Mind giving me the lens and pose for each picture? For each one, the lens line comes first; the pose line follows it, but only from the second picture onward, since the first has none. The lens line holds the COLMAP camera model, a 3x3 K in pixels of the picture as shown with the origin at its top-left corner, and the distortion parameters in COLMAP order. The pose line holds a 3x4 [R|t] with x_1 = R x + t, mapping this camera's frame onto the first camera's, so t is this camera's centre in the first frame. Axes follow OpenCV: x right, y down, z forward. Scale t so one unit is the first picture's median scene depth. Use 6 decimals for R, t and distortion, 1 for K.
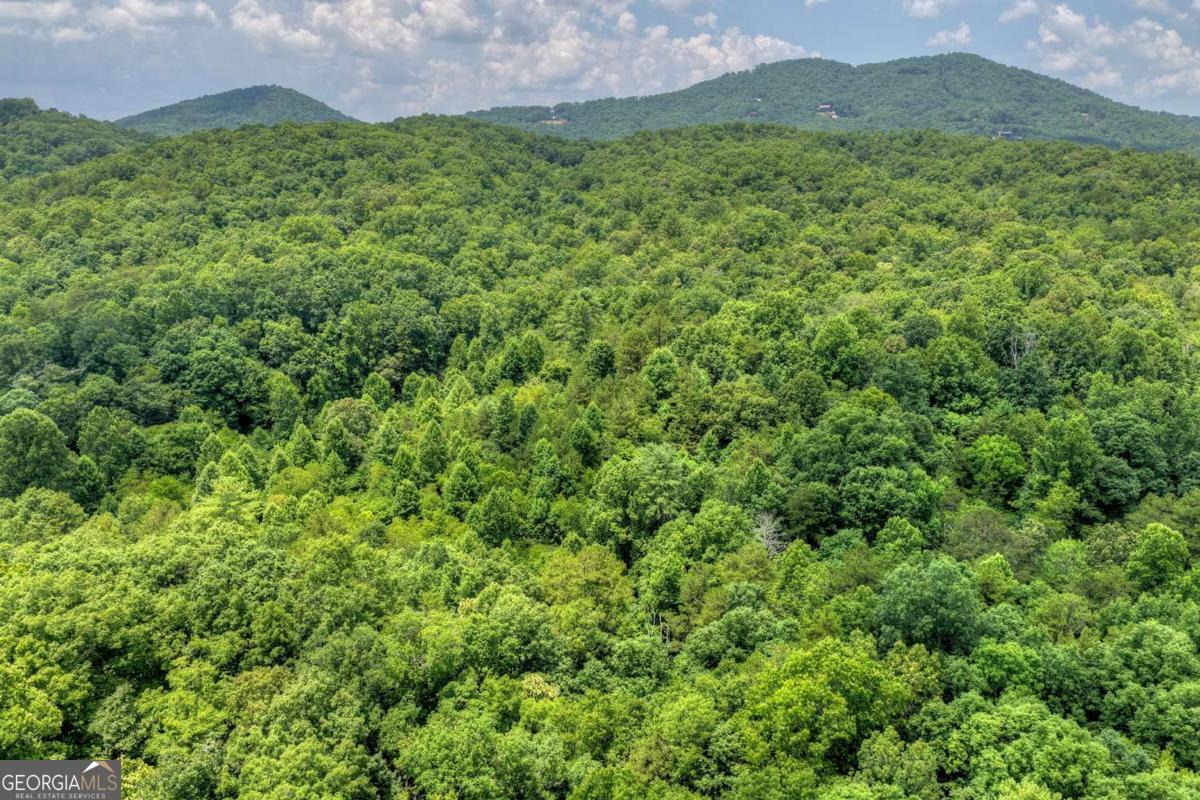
lens RADIAL K [[1091.3, 0, 604.2], [0, 1091.3, 397.3], [0, 0, 1]] dist [-0.010441, 0.062898]
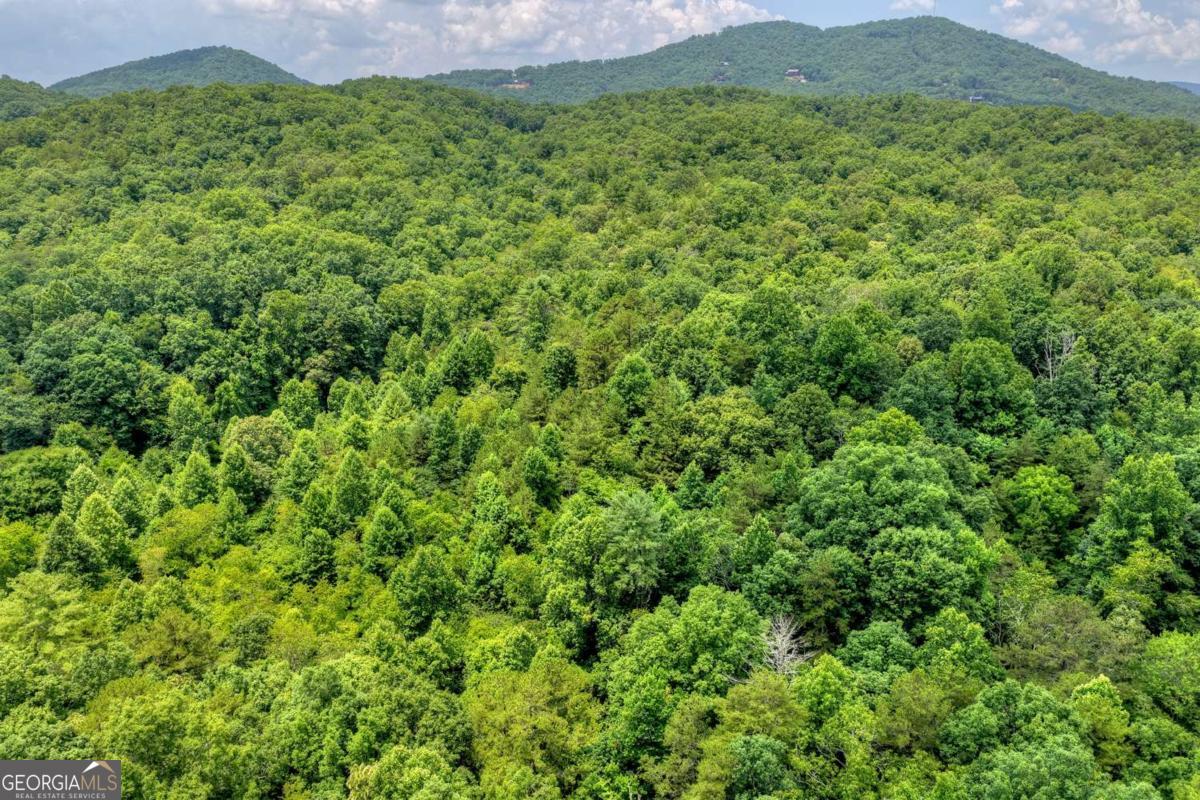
lens RADIAL K [[1091.3, 0, 604.2], [0, 1091.3, 397.3], [0, 0, 1]] dist [-0.010441, 0.062898]
pose [[0.999498, -0.006294, 0.031051, 0.003686], [0.005350, 0.999524, 0.030391, -0.028681], [-0.031228, -0.030210, 0.999056, 0.126874]]
